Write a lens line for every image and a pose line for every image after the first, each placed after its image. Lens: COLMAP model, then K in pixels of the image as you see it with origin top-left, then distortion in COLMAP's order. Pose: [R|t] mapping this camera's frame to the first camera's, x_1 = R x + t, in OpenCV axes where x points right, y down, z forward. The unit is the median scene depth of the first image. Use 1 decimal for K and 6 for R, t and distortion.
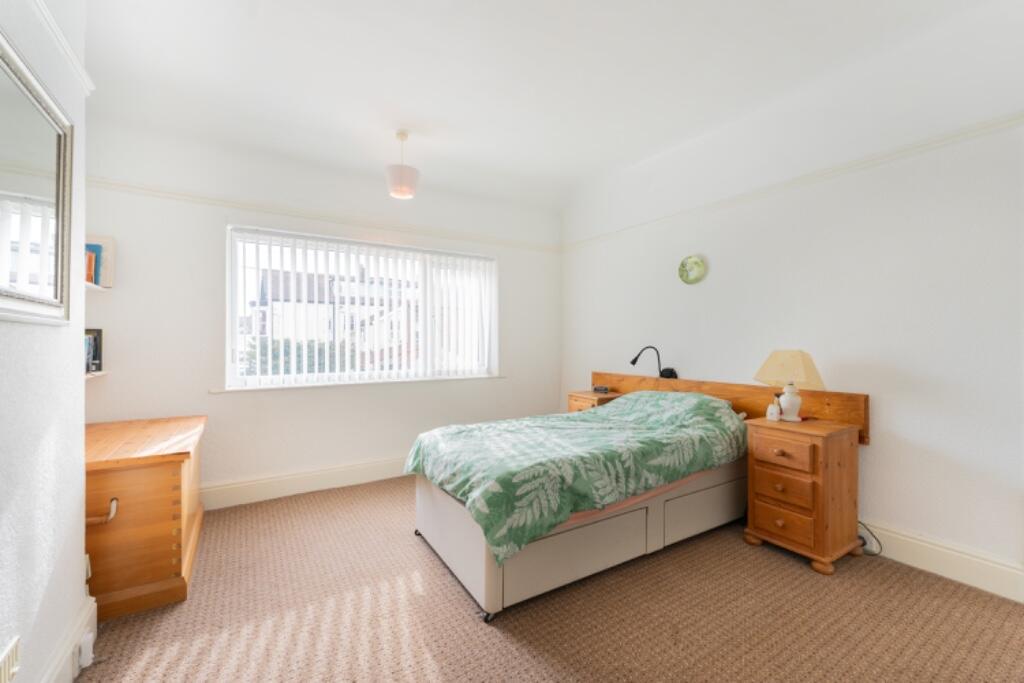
lens RADIAL K [[416.5, 0, 510.5], [0, 416.5, 333.4], [0, 0, 1]] dist [0.001377, -0.000547]
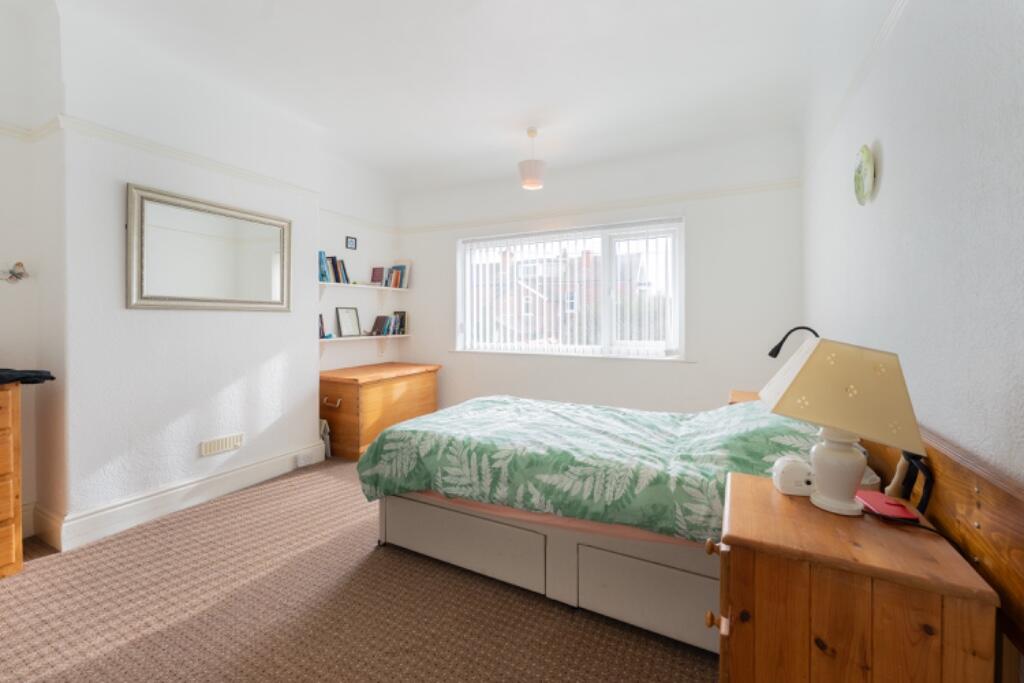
lens RADIAL K [[416.5, 0, 523.6], [0, 416.5, 313.4], [0, 0, 1]] dist [0.001377, -0.000547]
pose [[0.520576, -0.011581, -0.853737, 0.946732], [0.018843, 0.999820, -0.002073, 0.011091], [0.853608, -0.015008, 0.520700, 0.563601]]
